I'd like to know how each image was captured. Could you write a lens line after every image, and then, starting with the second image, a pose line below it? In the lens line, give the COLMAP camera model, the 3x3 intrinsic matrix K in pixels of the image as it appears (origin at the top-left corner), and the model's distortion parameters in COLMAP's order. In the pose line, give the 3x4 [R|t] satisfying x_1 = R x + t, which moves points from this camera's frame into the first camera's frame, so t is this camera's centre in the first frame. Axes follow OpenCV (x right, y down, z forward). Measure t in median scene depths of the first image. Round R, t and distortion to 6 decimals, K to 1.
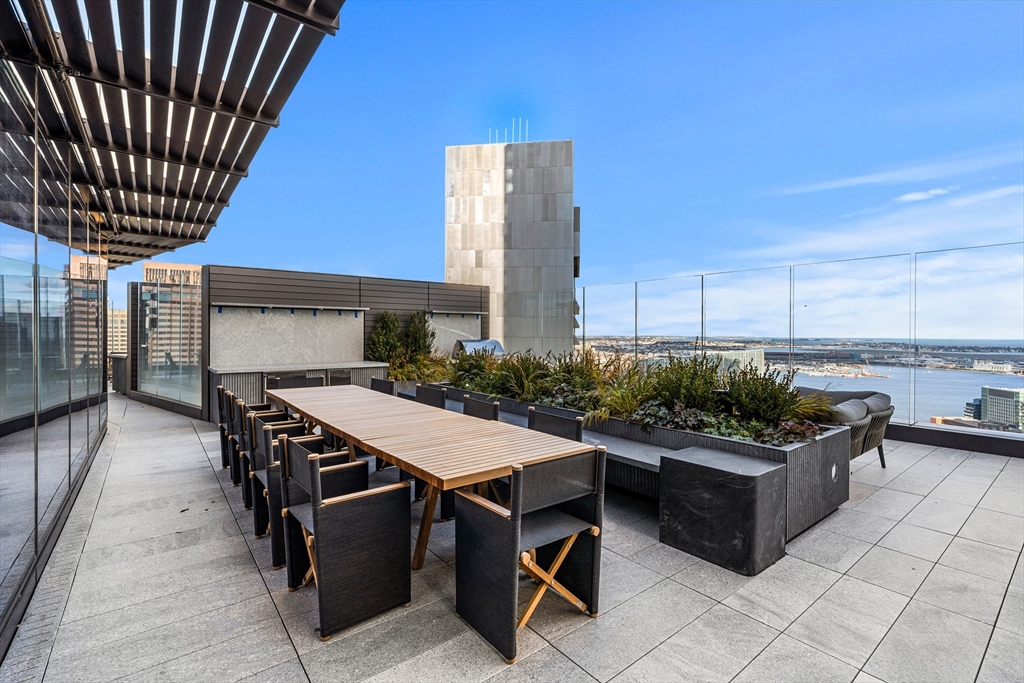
lens RADIAL K [[465.7, 0, 508.4], [0, 465.7, 339.0], [0, 0, 1]] dist [0.000566, 0.000105]
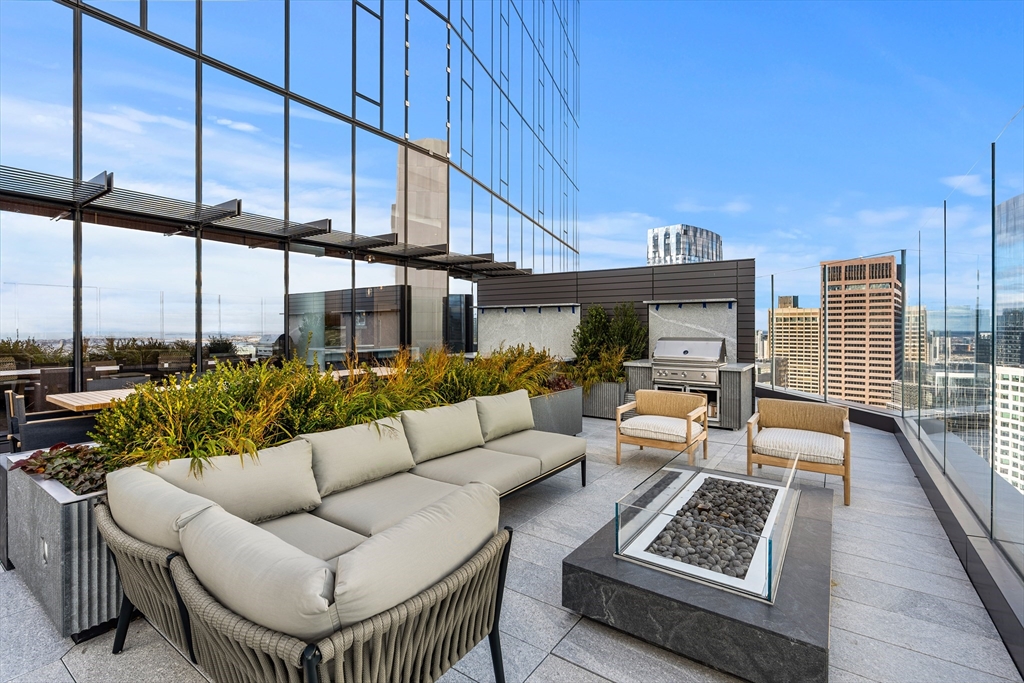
lens RADIAL K [[465.7, 0, 512.3], [0, 465.7, 332.3], [0, 0, 1]] dist [0.000566, 0.000105]
pose [[0.292392, 0.010085, -0.956245, 0.529610], [-0.011250, 0.999911, 0.007105, -0.008456], [0.956232, 0.008680, 0.292479, 0.505169]]
